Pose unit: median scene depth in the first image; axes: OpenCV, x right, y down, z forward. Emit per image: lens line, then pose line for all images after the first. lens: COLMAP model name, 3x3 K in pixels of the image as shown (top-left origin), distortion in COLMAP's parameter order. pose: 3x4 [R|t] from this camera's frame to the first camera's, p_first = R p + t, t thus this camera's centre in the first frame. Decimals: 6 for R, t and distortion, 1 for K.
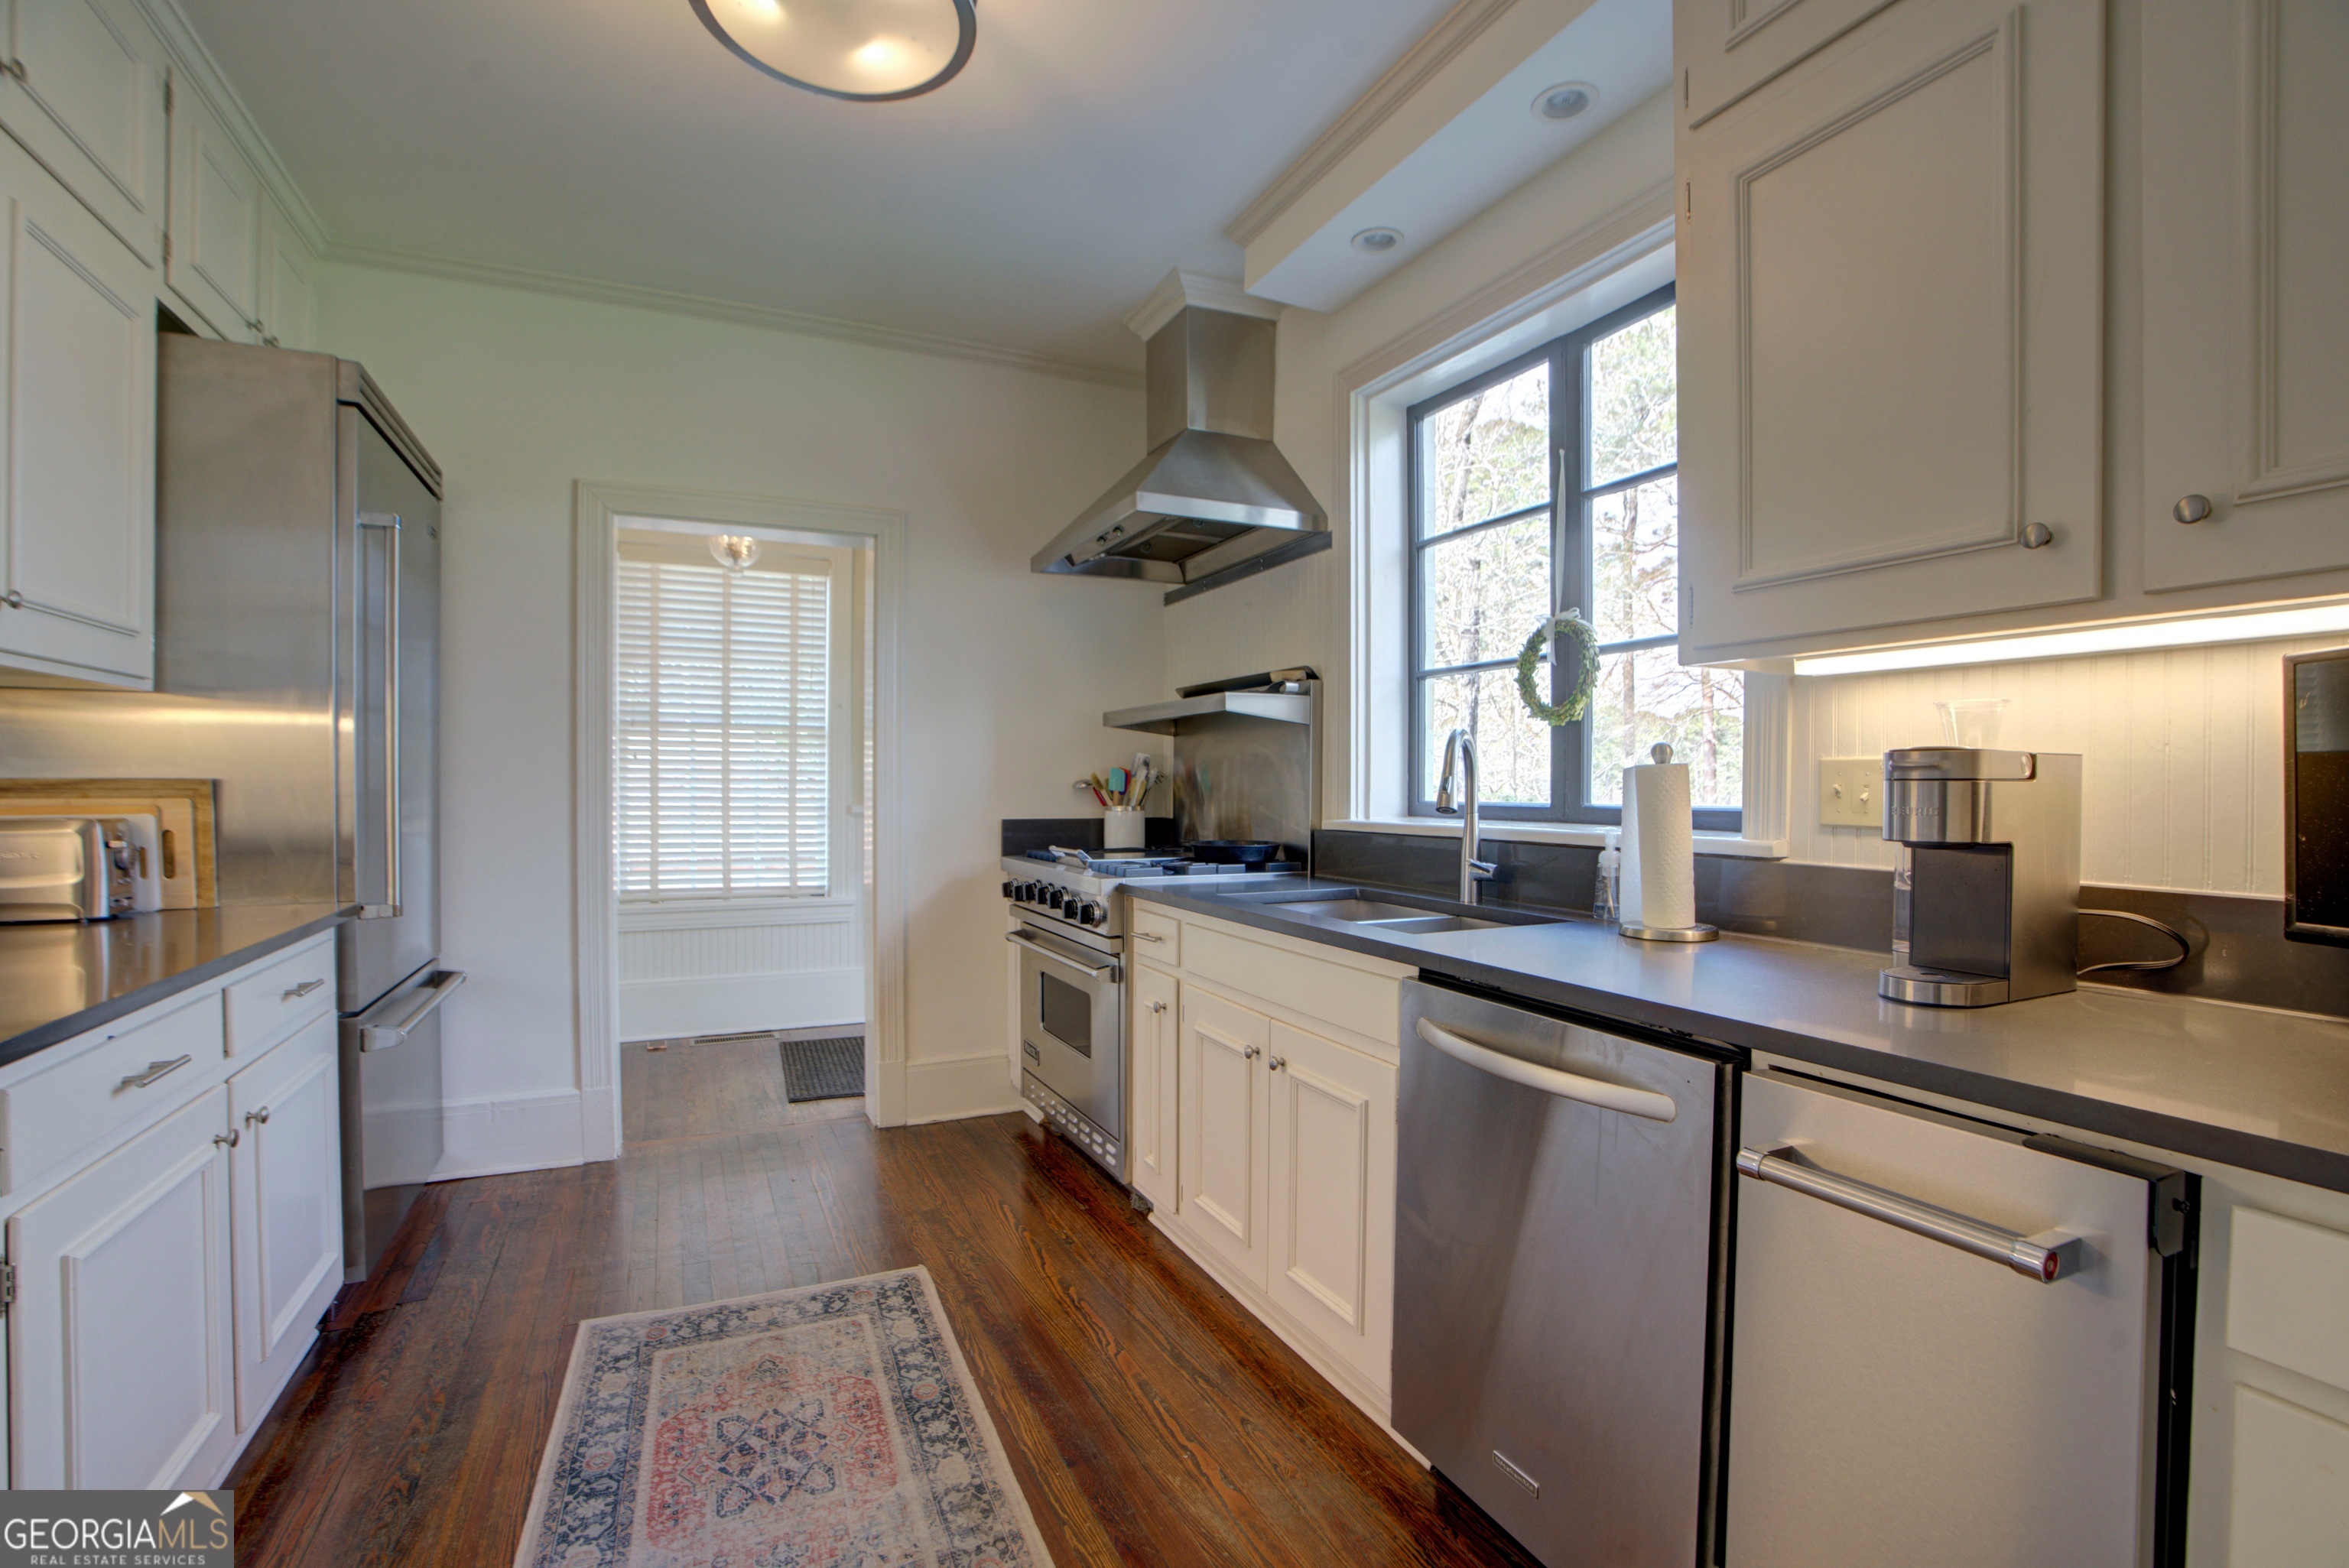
lens RADIAL K [[1095.4, 0, 1174.5], [0, 1095.4, 784.0], [0, 0, 1]] dist [-0.061382, 0.029669]
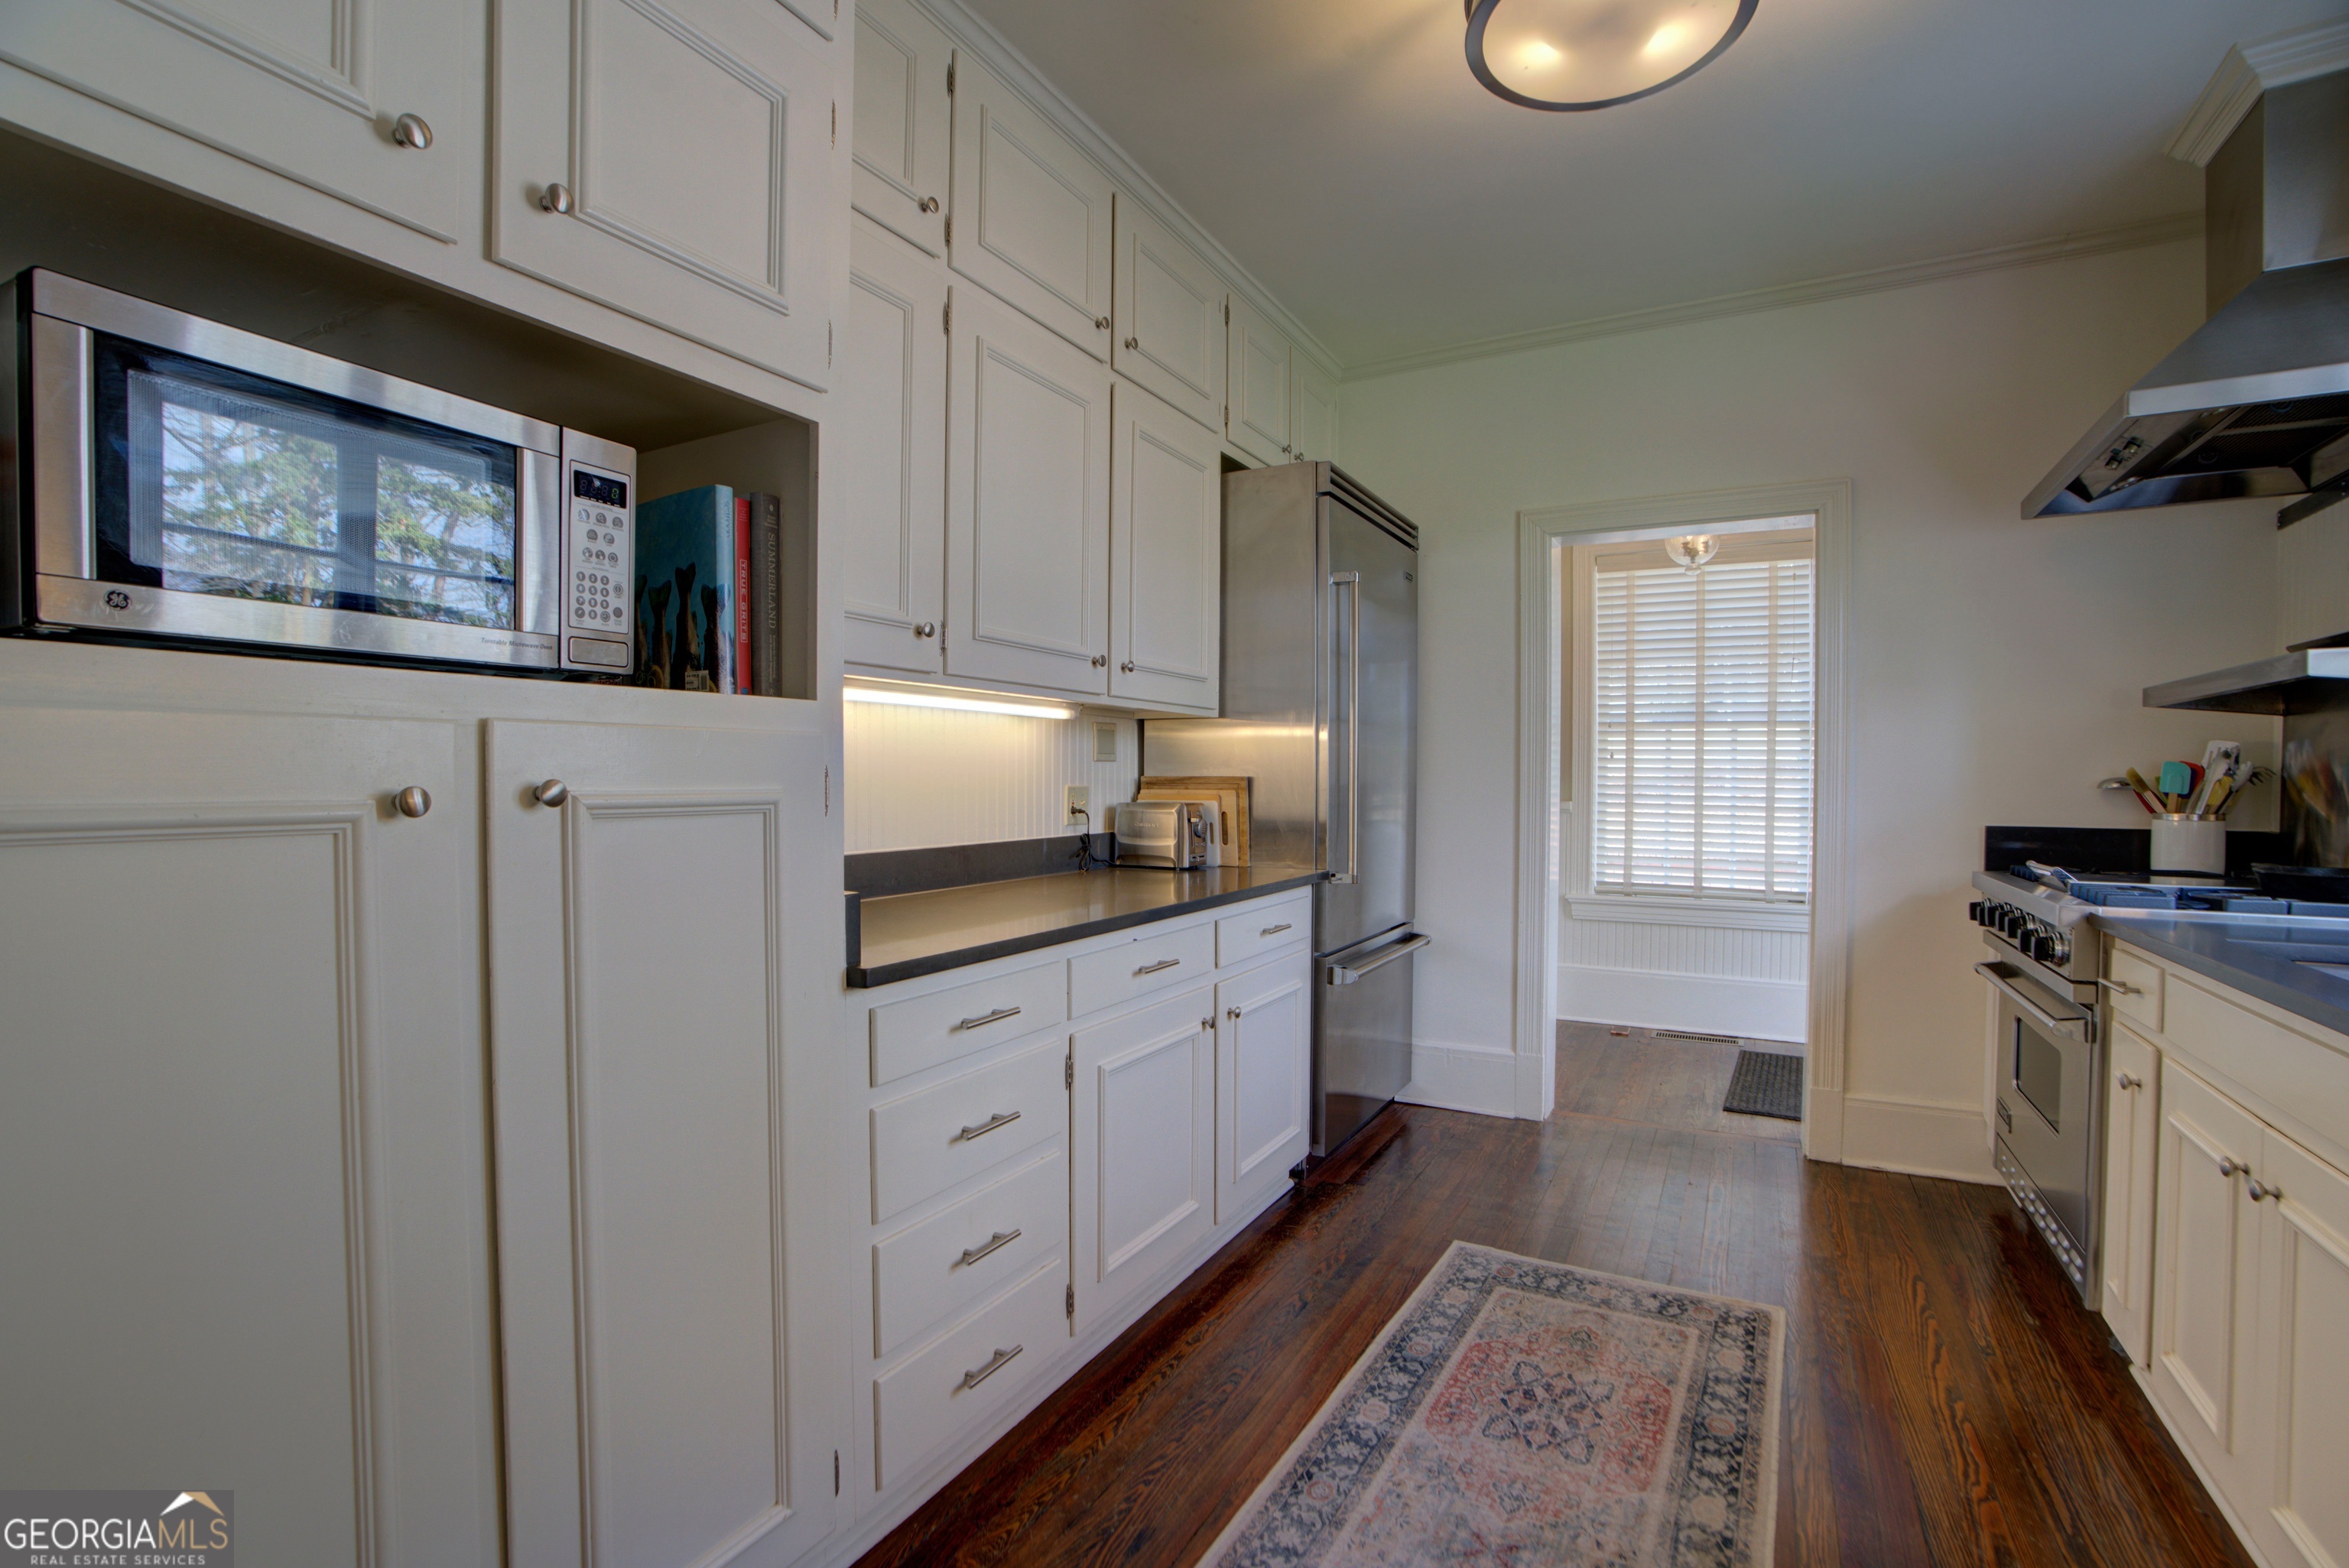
lens RADIAL K [[1095.4, 0, 1174.5], [0, 1095.4, 784.0], [0, 0, 1]] dist [-0.061382, 0.029669]
pose [[0.583591, 0.004412, -0.812036, 0.197298], [-0.003961, 0.999989, 0.002586, 0.001343], [0.812038, 0.001707, 0.583601, 0.051845]]
